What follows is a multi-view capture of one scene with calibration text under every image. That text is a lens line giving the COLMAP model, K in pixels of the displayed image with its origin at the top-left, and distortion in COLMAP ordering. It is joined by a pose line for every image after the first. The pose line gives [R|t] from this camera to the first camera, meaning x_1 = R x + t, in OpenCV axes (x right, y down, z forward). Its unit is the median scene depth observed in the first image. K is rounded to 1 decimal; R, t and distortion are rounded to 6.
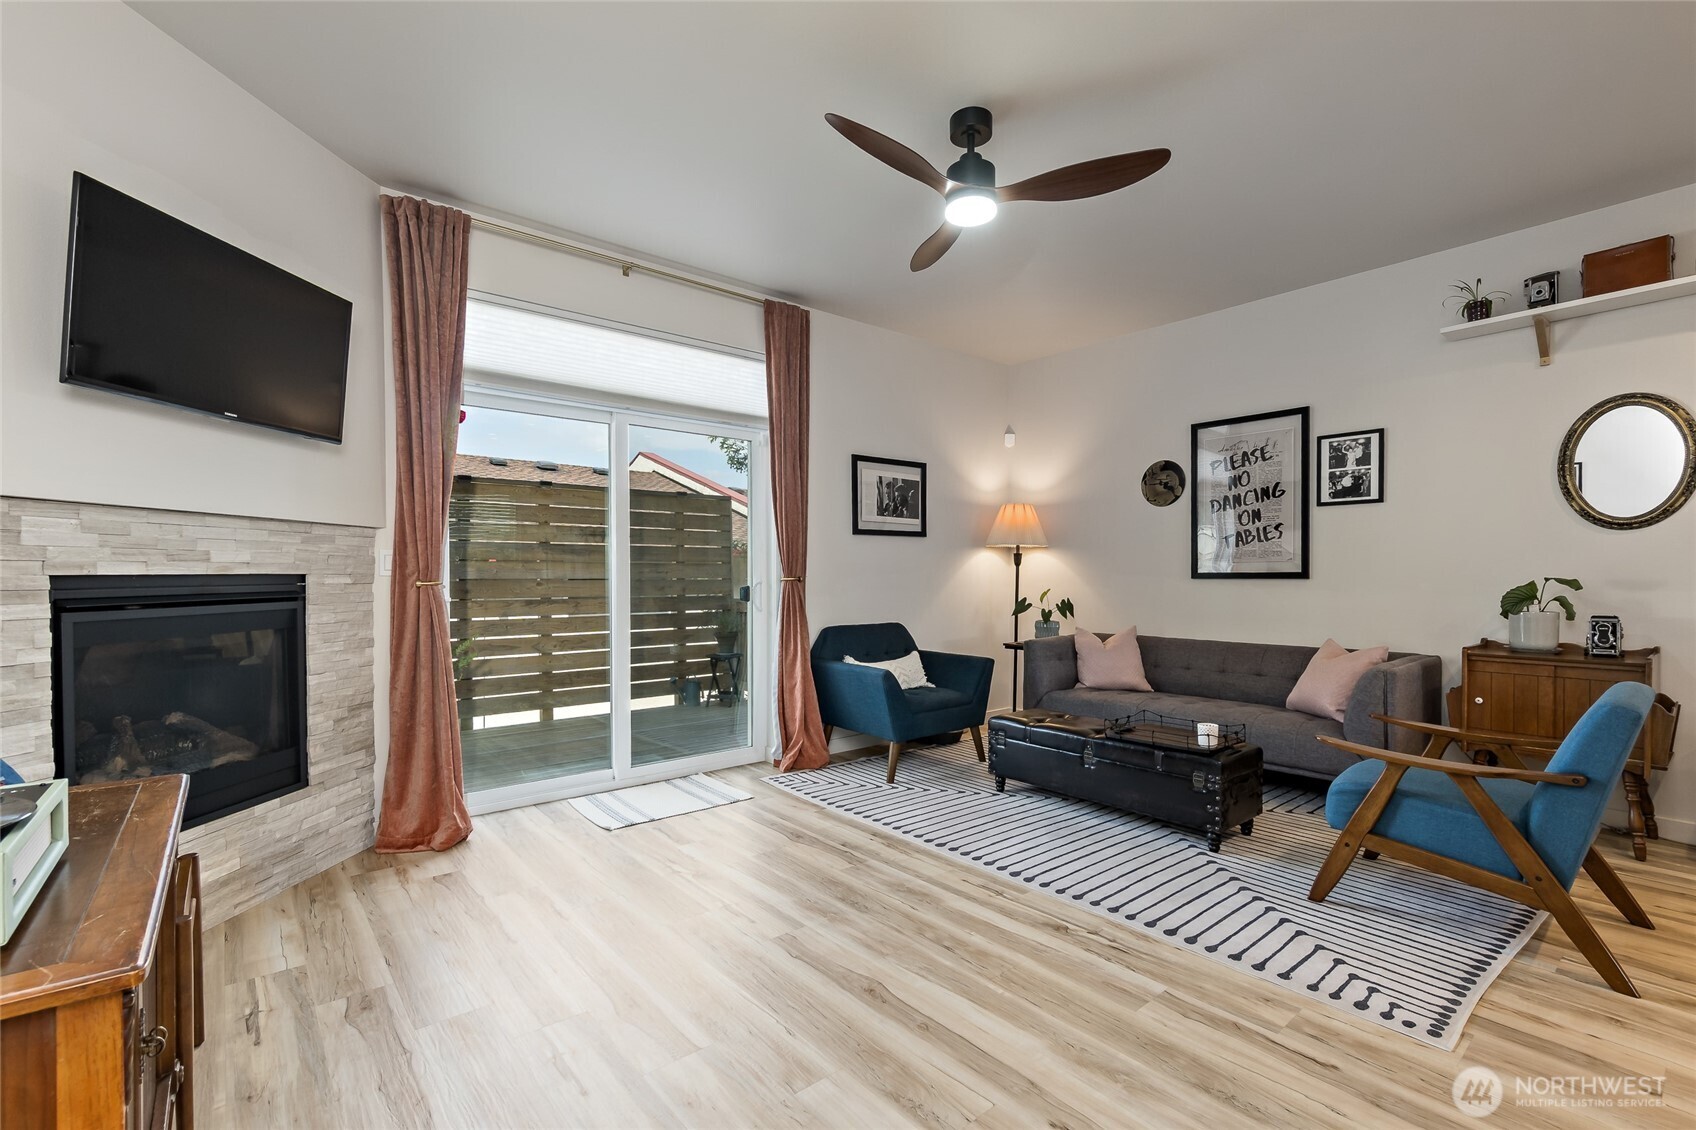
lens RADIAL K [[753.5, 0, 851.6], [0, 753.5, 575.7], [0, 0, 1]] dist [0.004679, -0.000070]
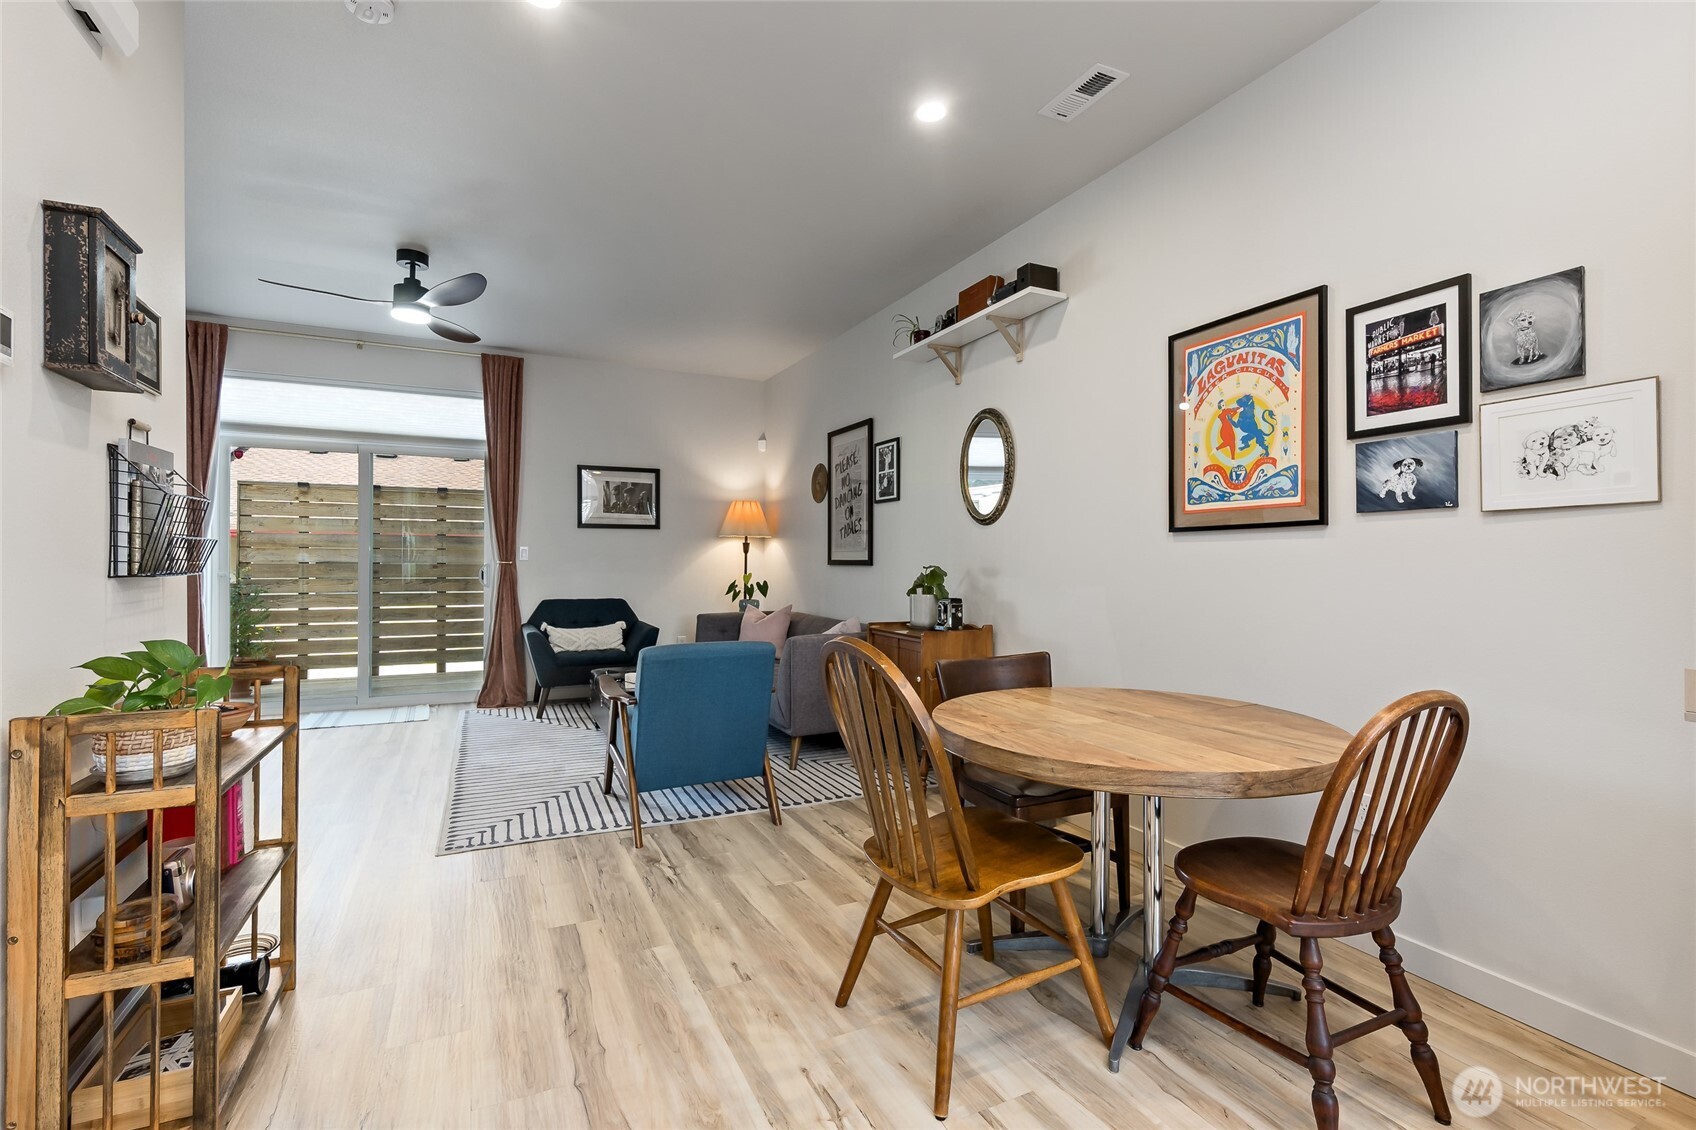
lens RADIAL K [[753.5, 0, 832.9], [0, 753.5, 559.7], [0, 0, 1]] dist [0.004679, -0.000070]
pose [[0.973598, 0.004305, -0.228231, 0.684921], [-0.004860, 0.999986, -0.001870, -0.001475], [0.228220, 0.002930, 0.973605, -0.130467]]
